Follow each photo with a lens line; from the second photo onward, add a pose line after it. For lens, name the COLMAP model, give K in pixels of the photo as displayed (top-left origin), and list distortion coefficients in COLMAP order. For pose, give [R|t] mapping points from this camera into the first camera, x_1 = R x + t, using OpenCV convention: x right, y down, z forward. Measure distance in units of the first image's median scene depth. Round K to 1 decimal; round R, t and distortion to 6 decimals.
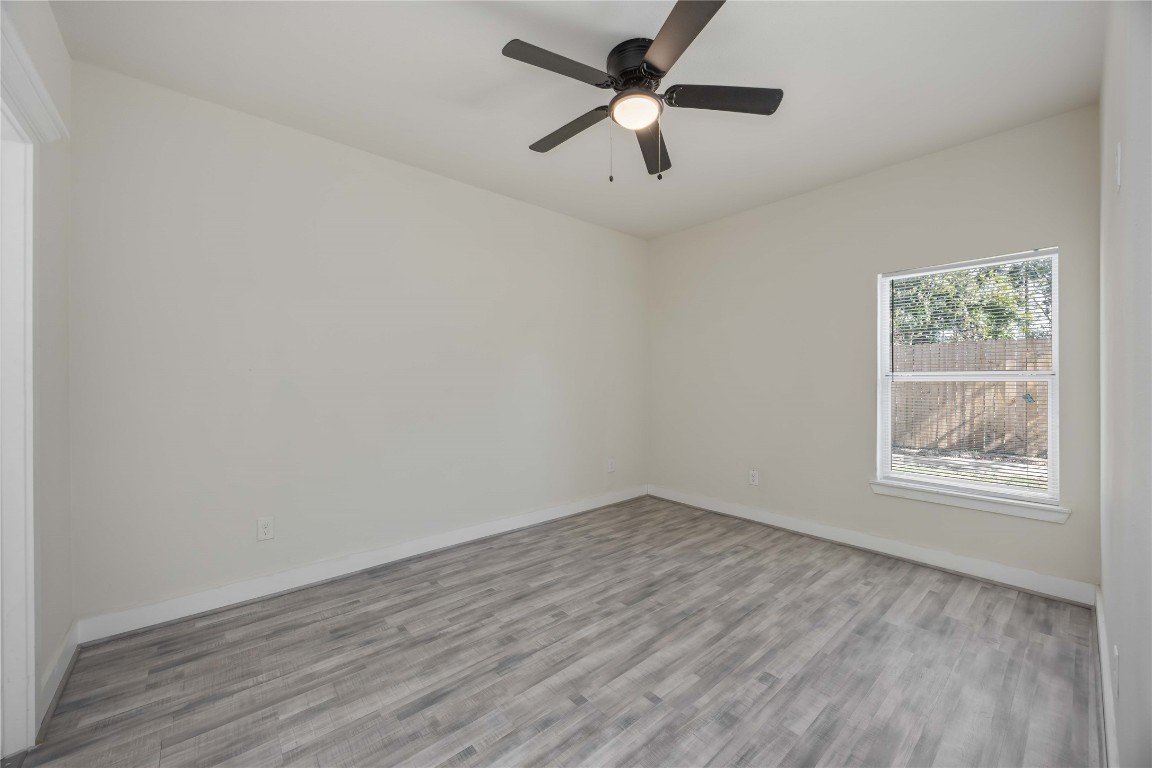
lens RADIAL K [[451.8, 0, 576.3], [0, 451.8, 379.2], [0, 0, 1]] dist [-0.002083, -0.000392]
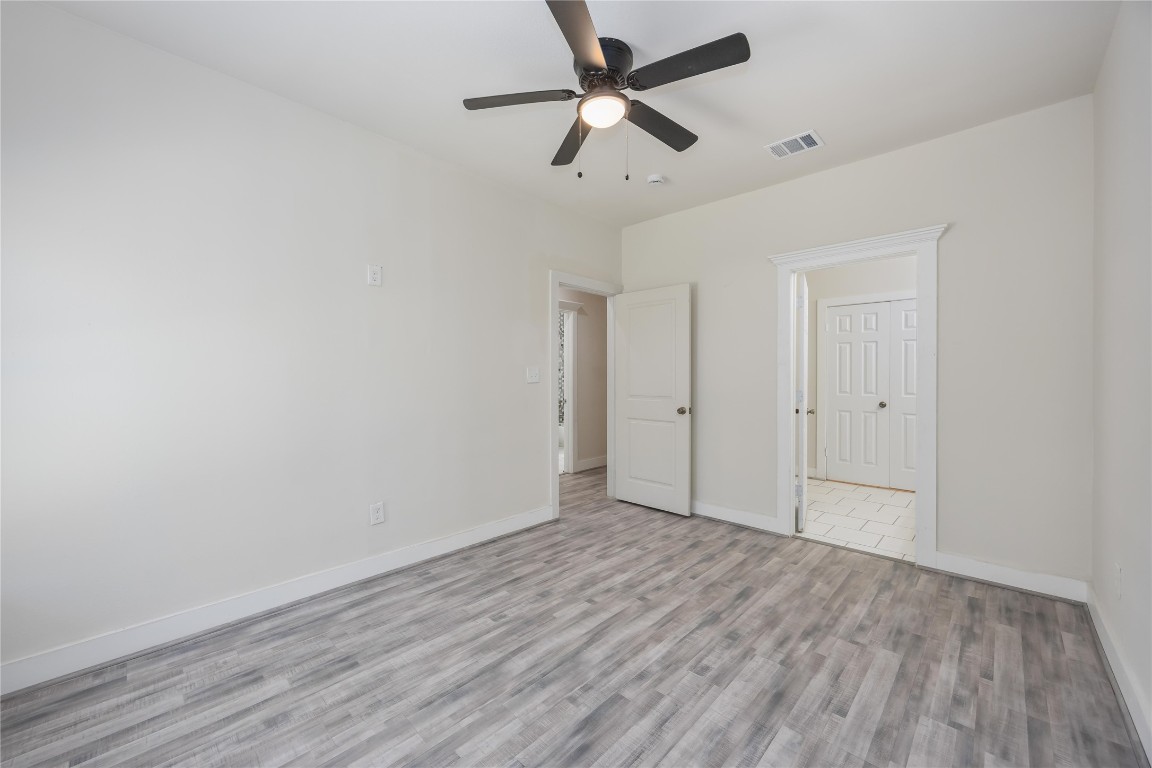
lens RADIAL K [[451.8, 0, 576.7], [0, 451.8, 382.7], [0, 0, 1]] dist [-0.002083, -0.000392]
pose [[-0.995766, 0.007619, -0.091607, 0.271031], [0.006586, 0.999911, 0.011572, 0.005681], [0.091687, 0.010920, -0.995728, 1.911184]]
